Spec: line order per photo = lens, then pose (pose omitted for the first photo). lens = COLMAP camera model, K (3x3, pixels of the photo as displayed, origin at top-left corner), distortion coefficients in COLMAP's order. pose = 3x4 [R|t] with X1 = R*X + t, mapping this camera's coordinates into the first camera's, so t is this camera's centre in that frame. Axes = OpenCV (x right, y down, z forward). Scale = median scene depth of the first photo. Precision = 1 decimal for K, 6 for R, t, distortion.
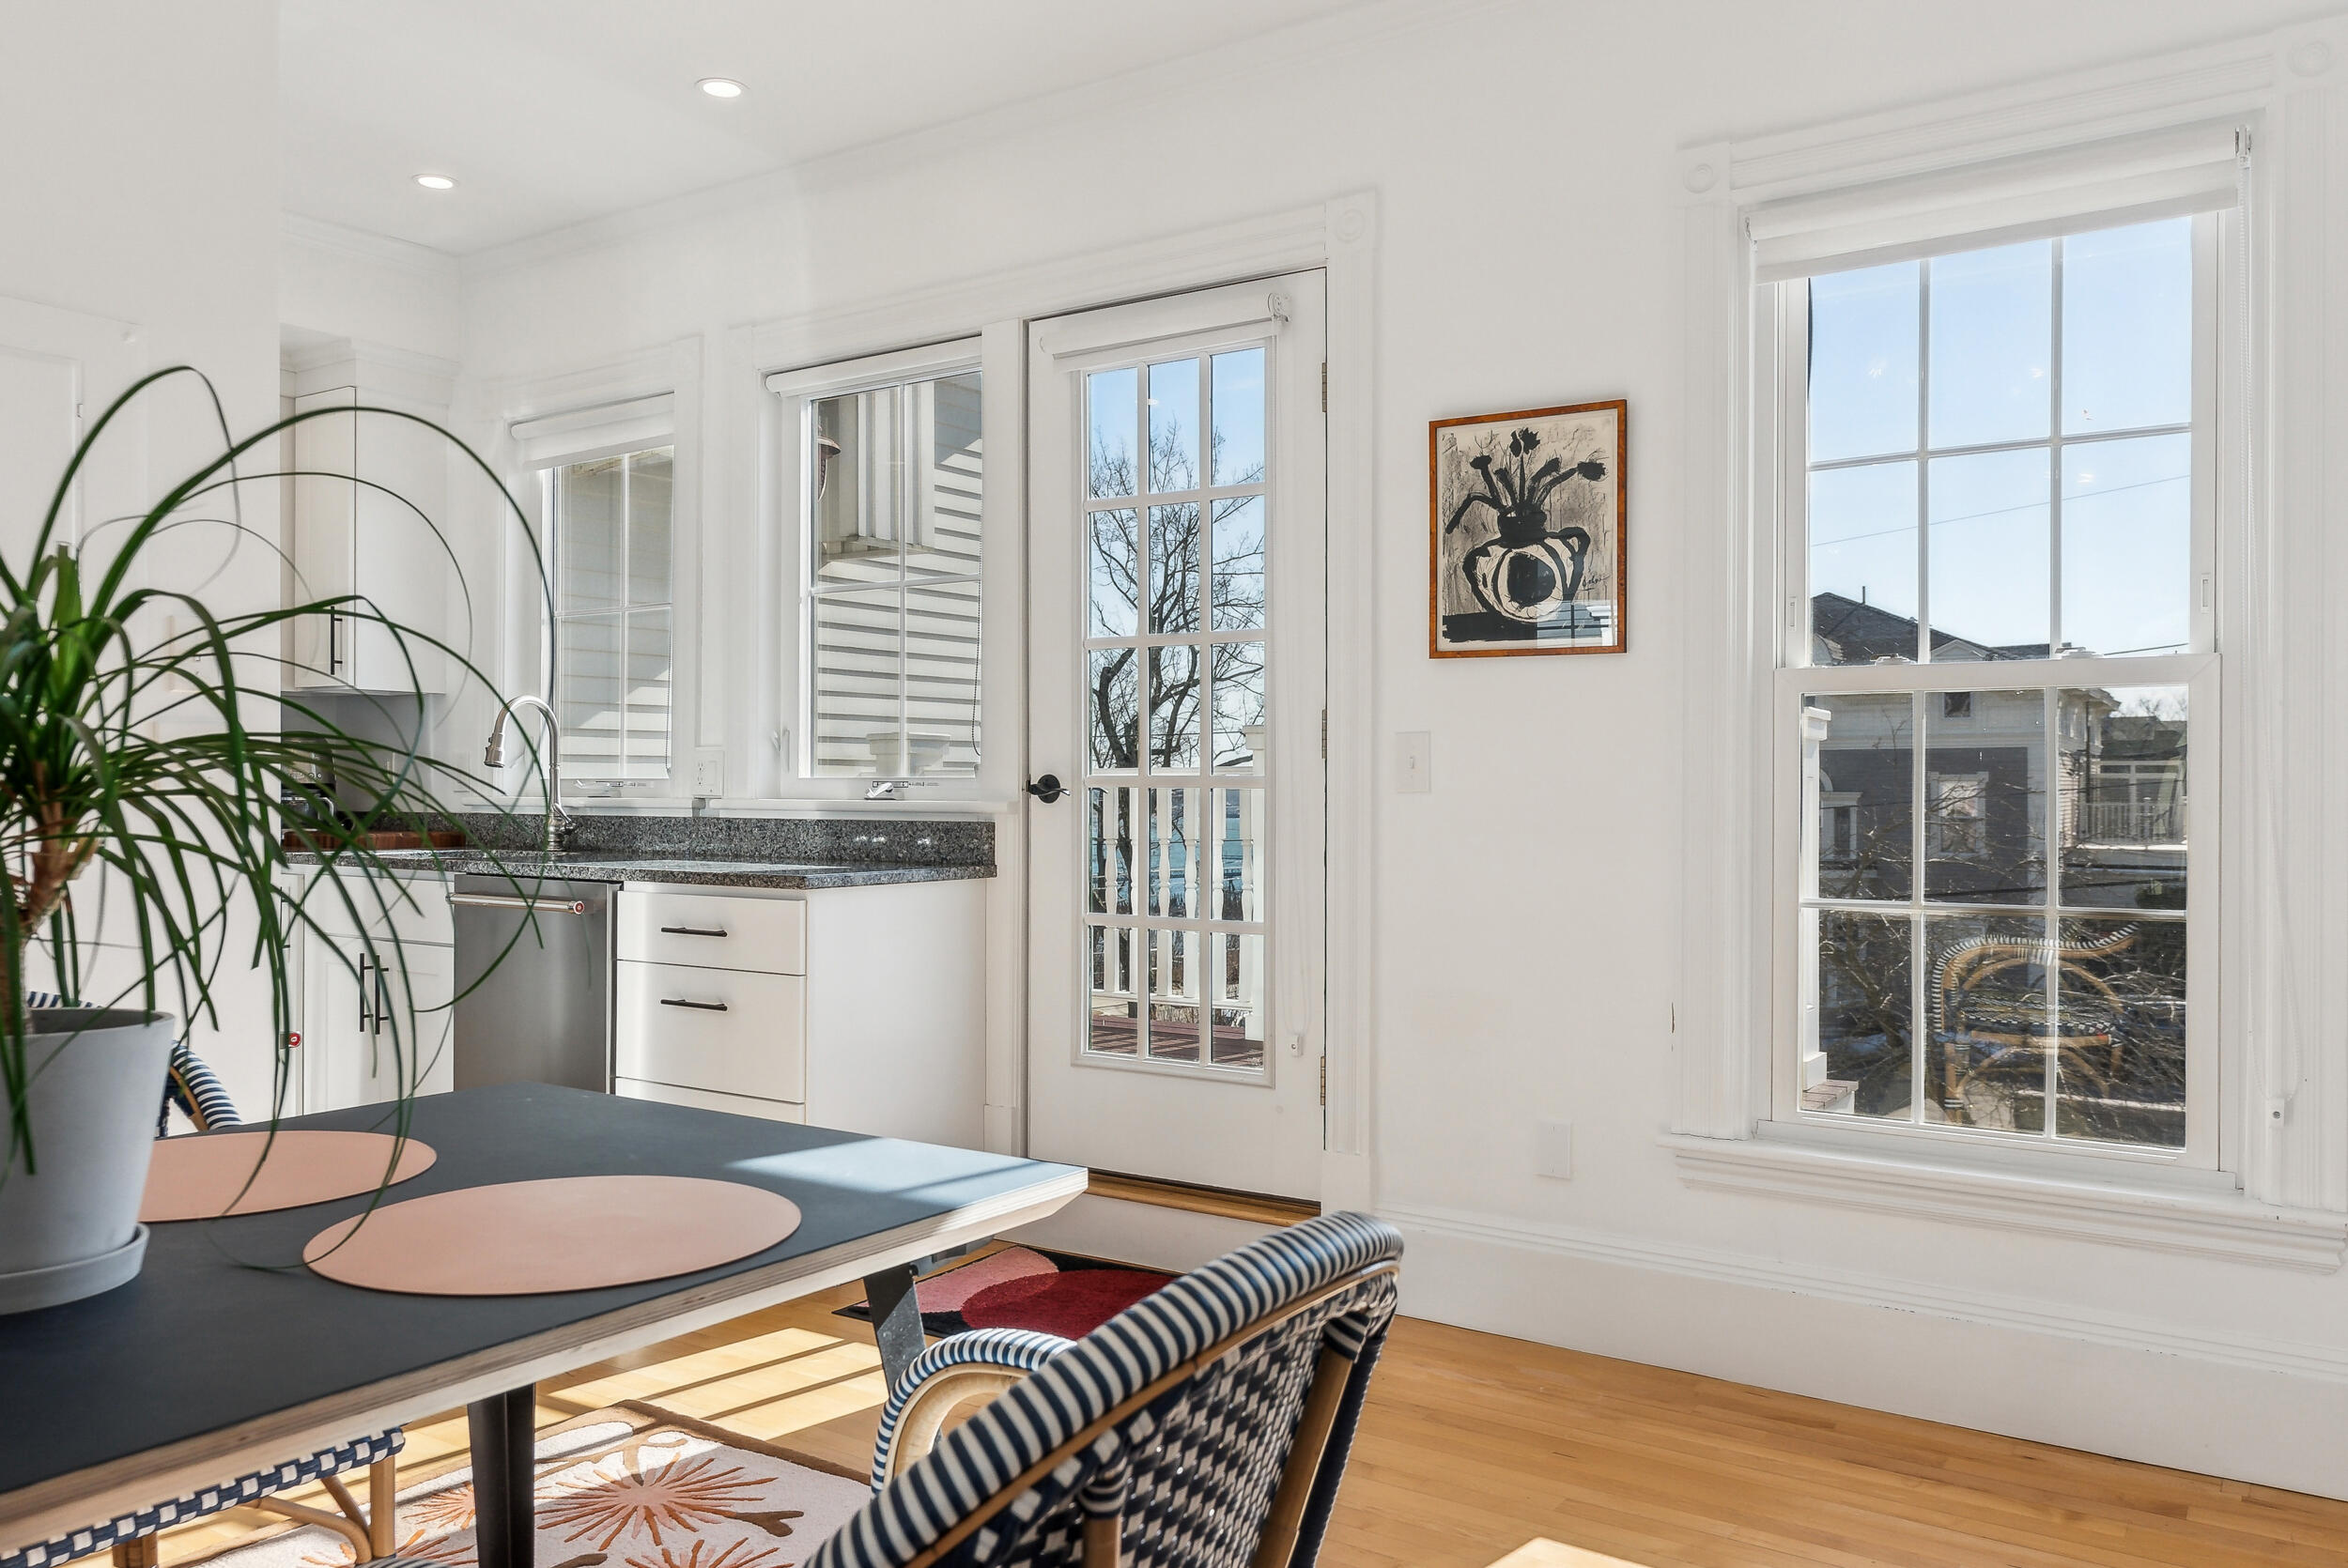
lens RADIAL K [[1749.8, 0, 1174.0], [0, 1749.8, 784.0], [0, 0, 1]] dist [-0.006769, -0.002788]
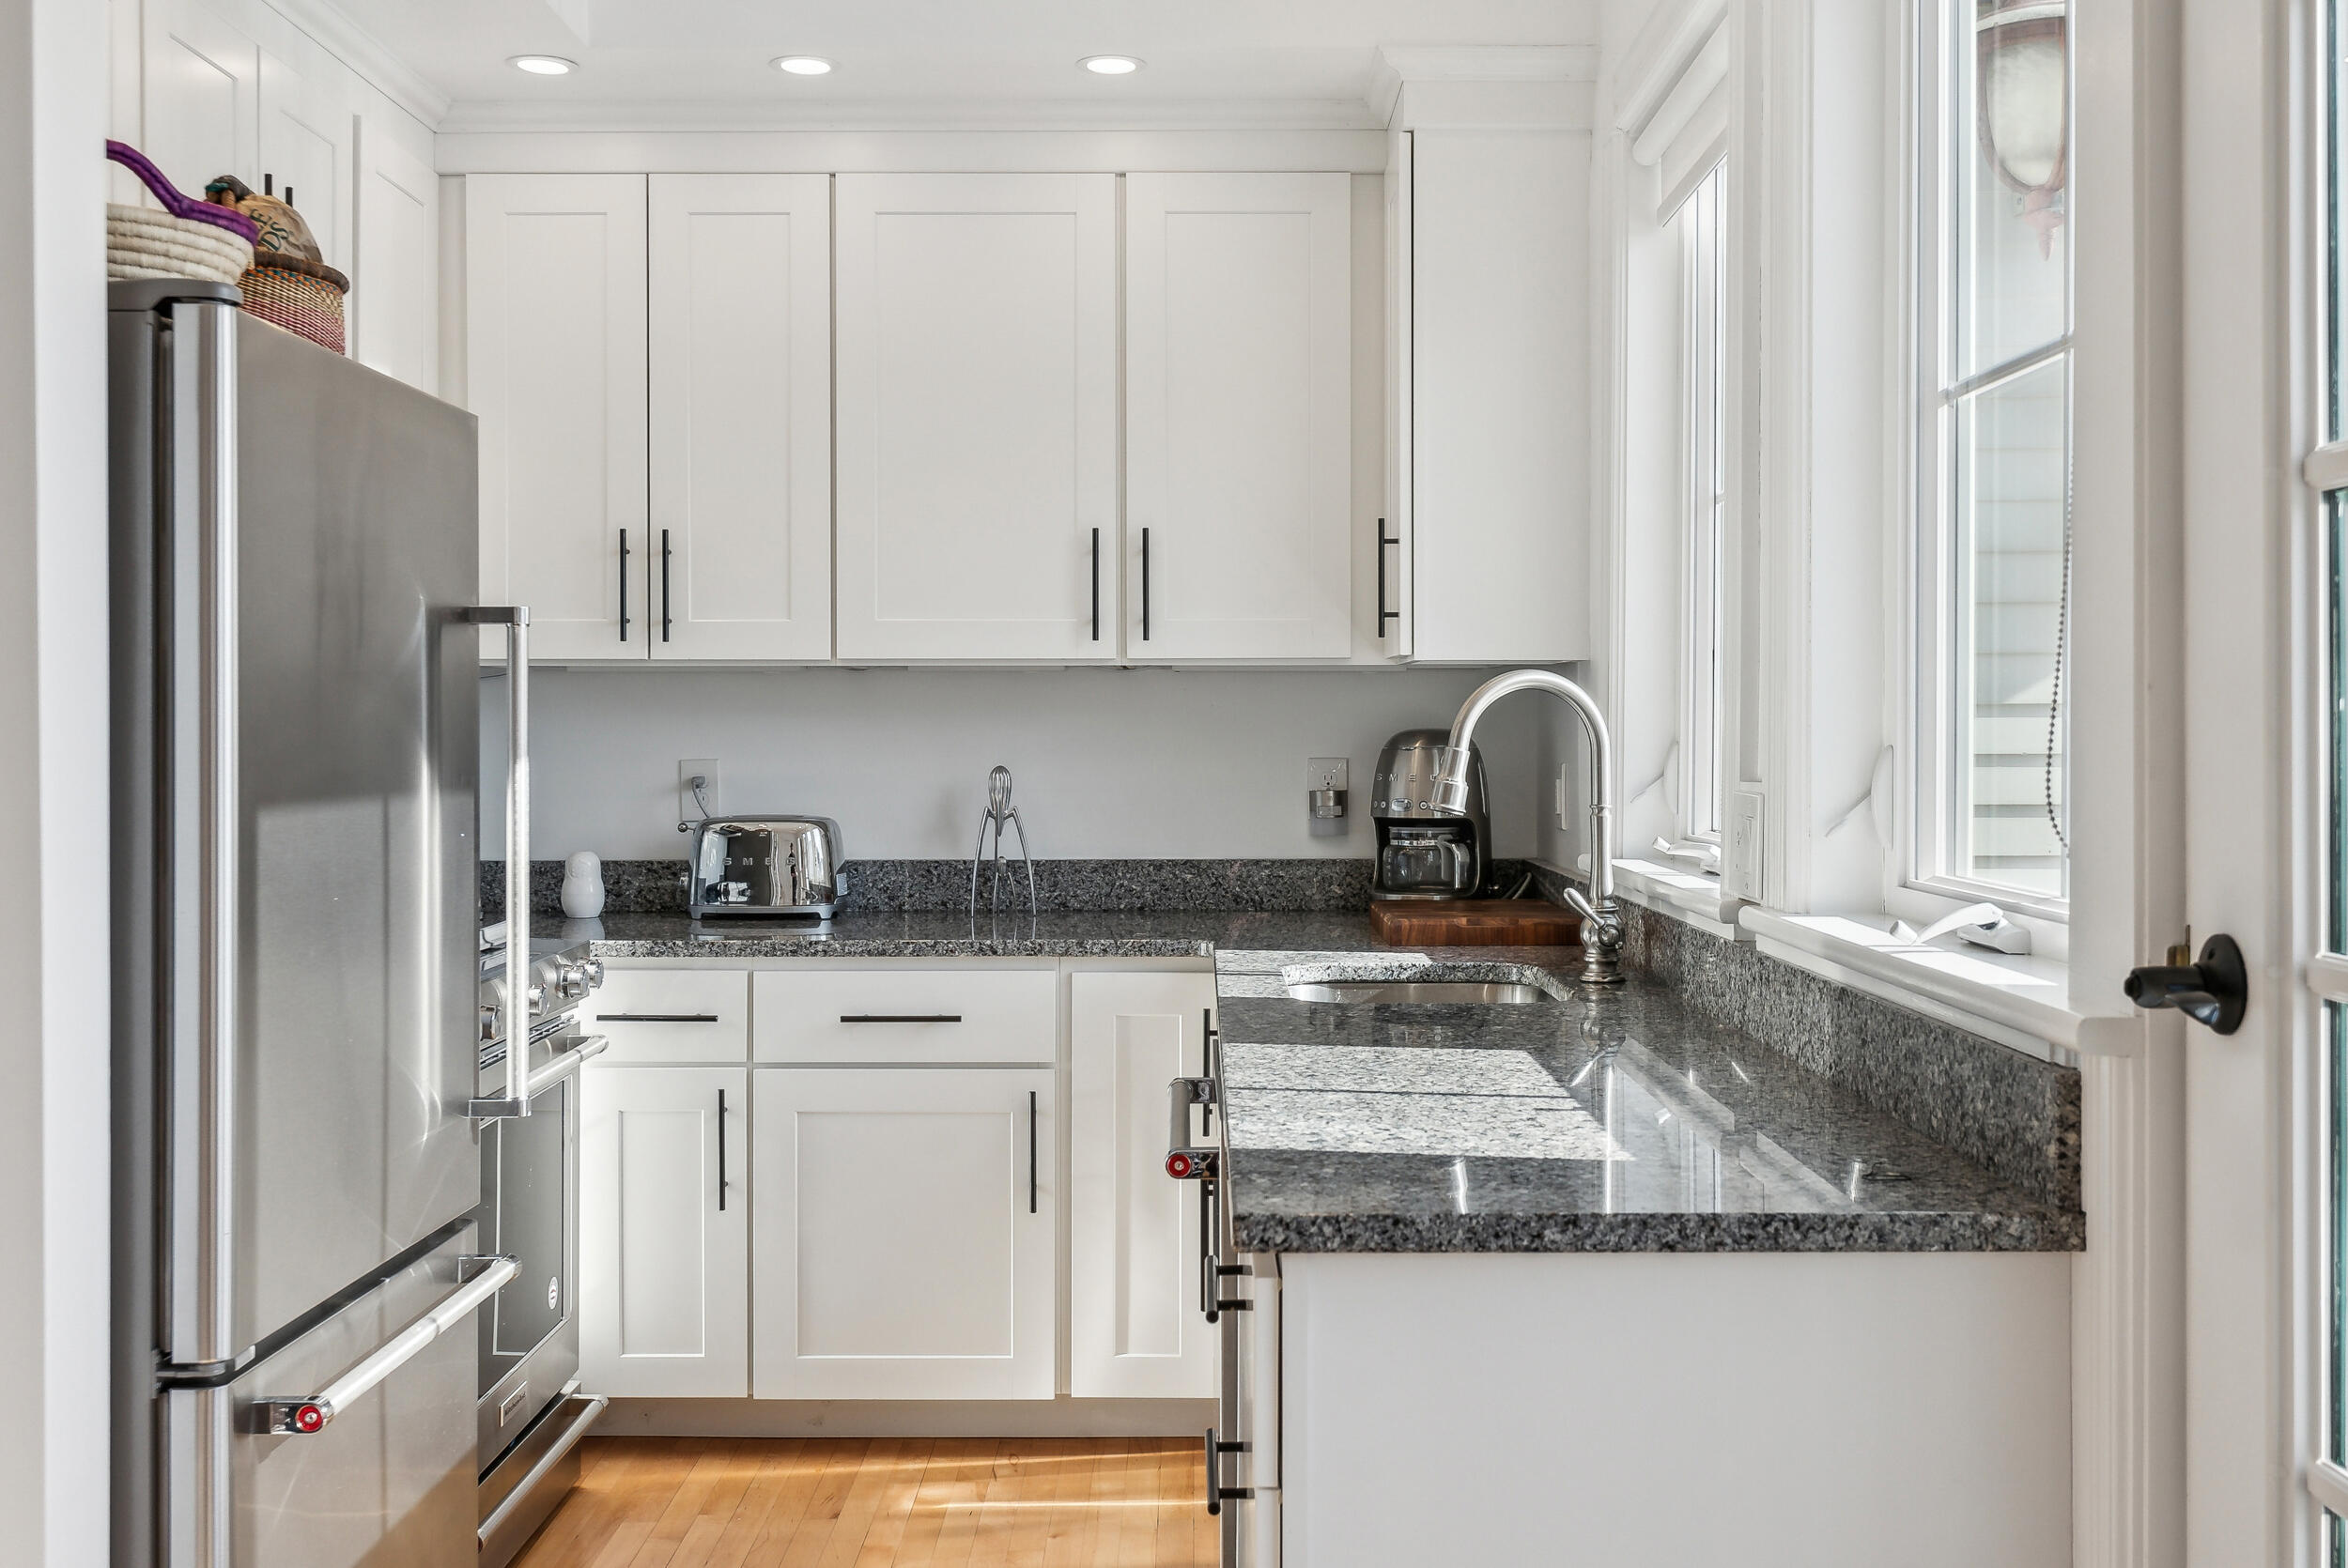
lens RADIAL K [[2322.6, 0, 1187.7], [0, 2322.6, 746.2], [0, 0, 1]] dist [-0.001987, 0.006810]
pose [[0.554988, 0.001911, -0.831856, 0.119220], [0.005564, 0.999966, 0.006009, -0.030982], [0.831840, -0.007963, 0.554959, 0.512135]]
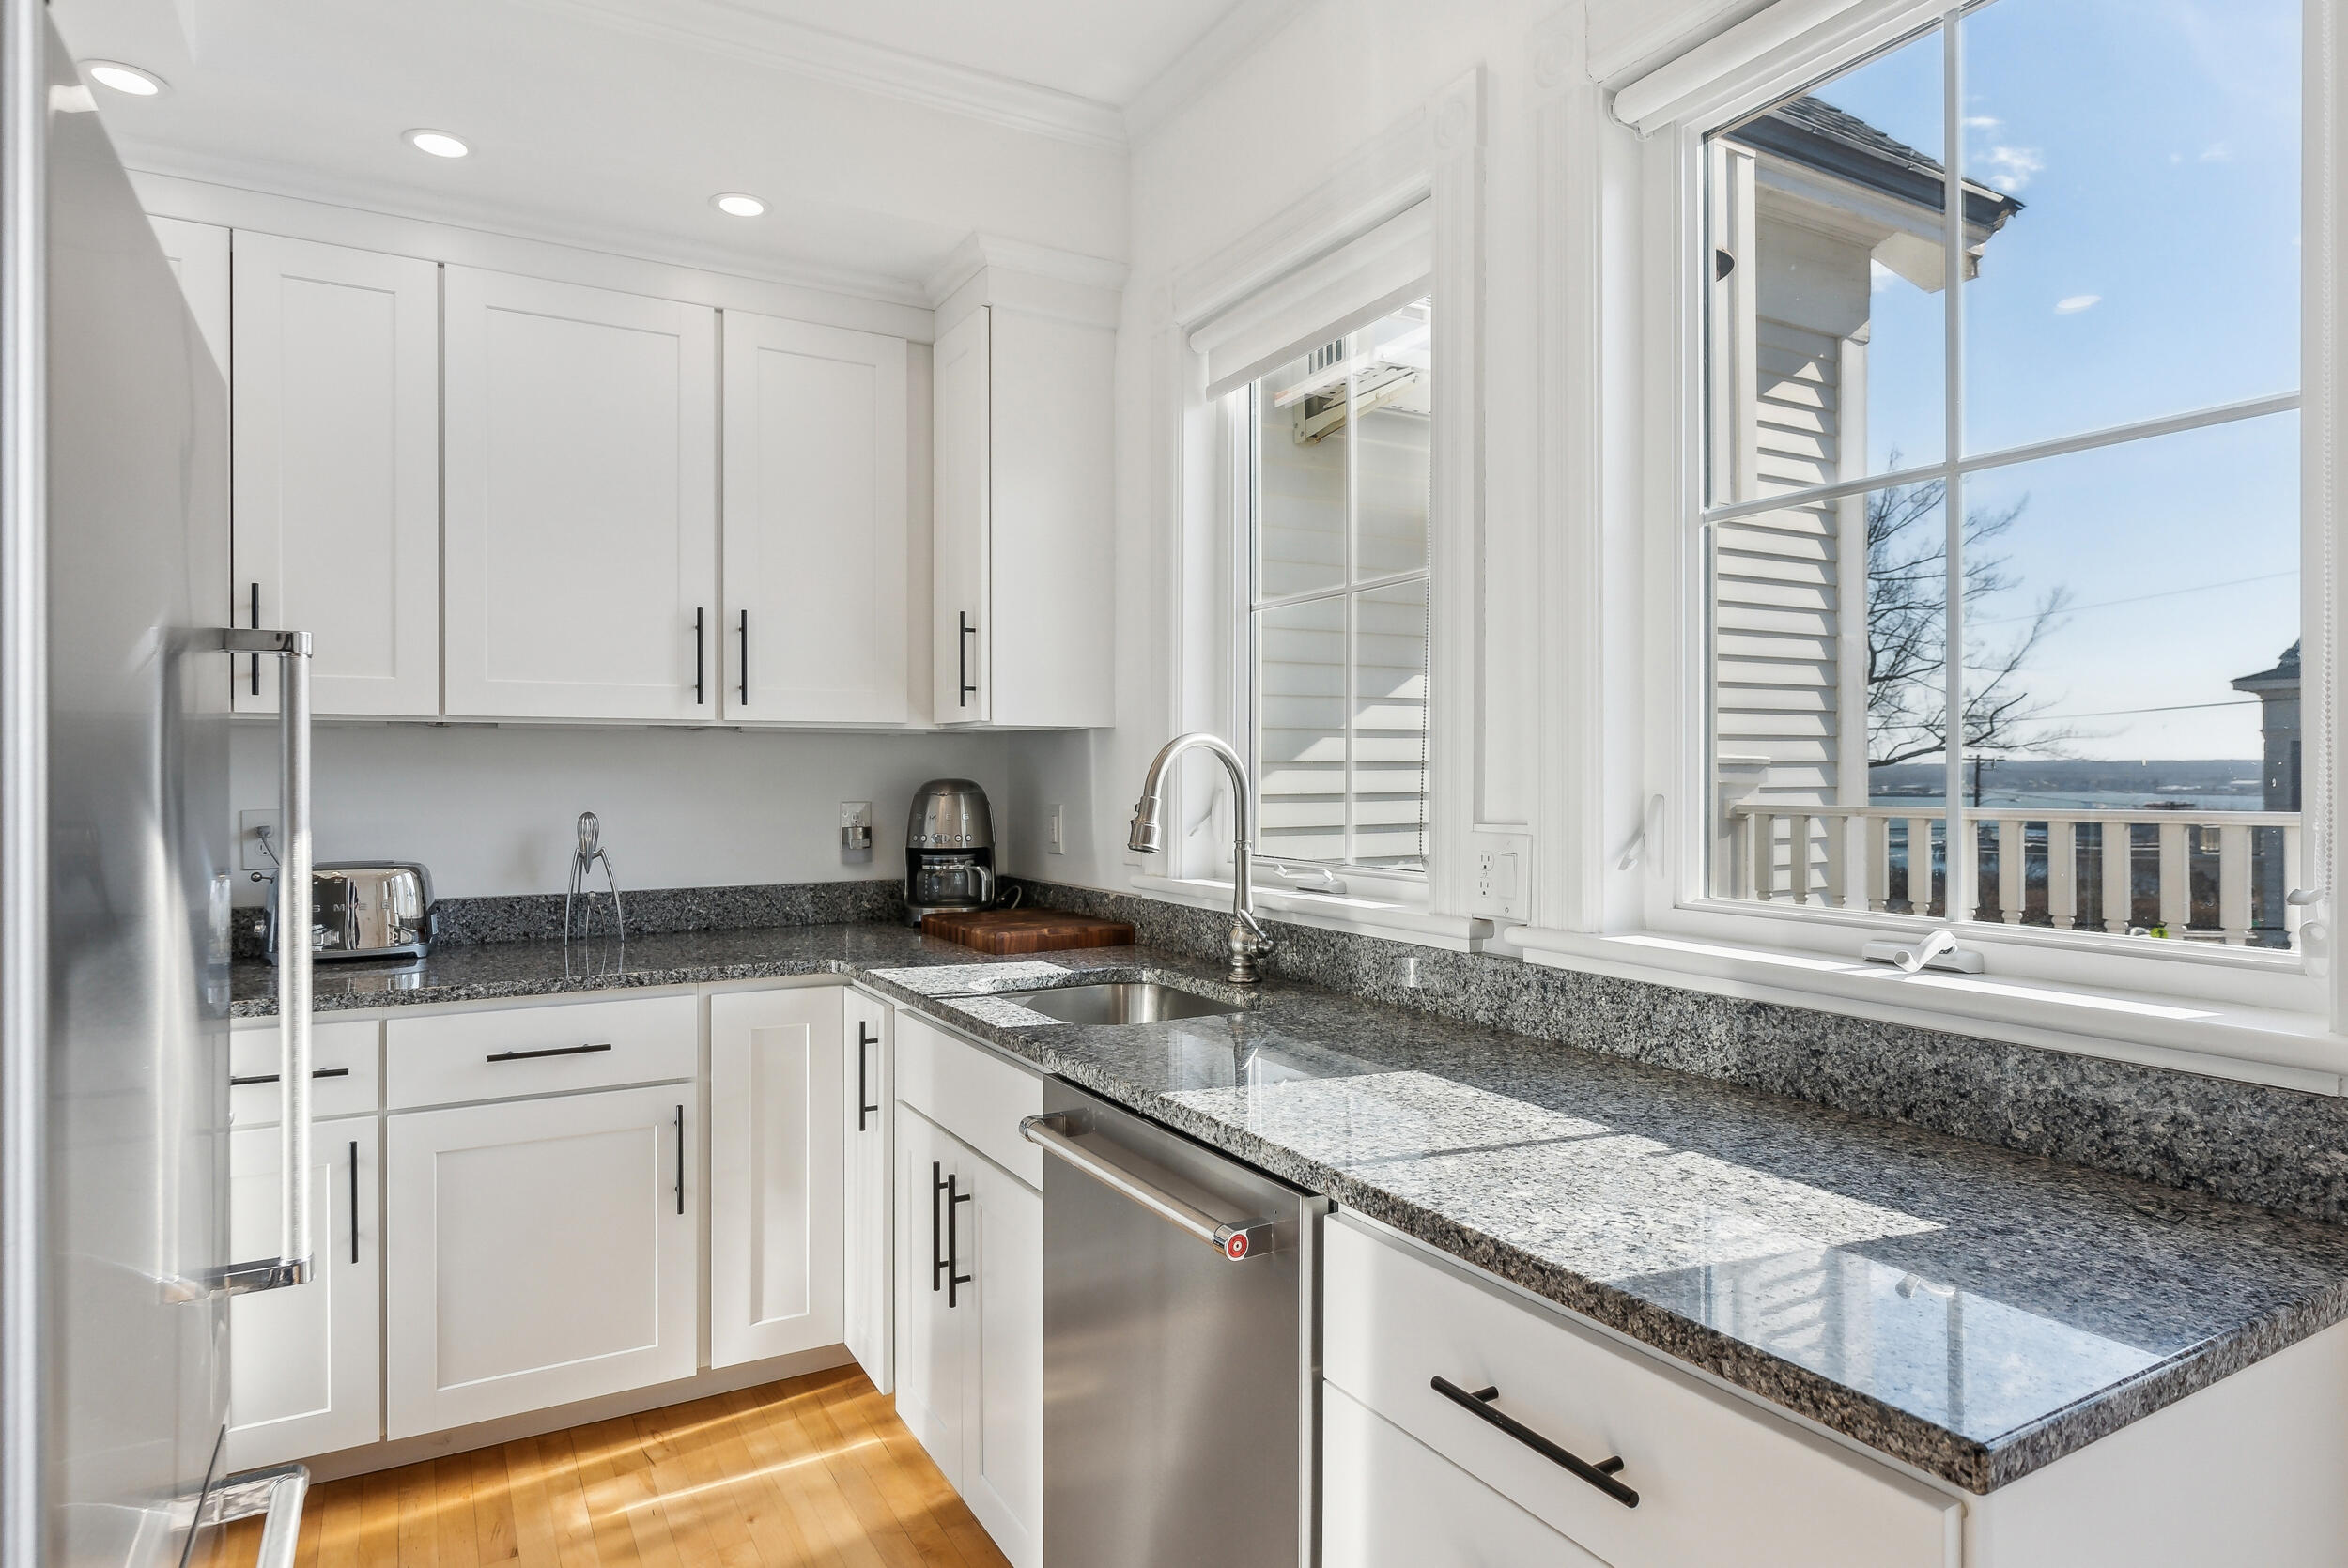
lens RADIAL K [[1322.3, 0, 1159.1], [0, 1322.3, 773.9], [0, 0, 1]] dist [-0.006977, 0.001577]
pose [[0.896018, -0.005142, -0.443989, -0.162904], [0.006562, 0.999977, 0.001662, -0.034431], [0.443970, -0.004403, 0.896031, 0.536224]]
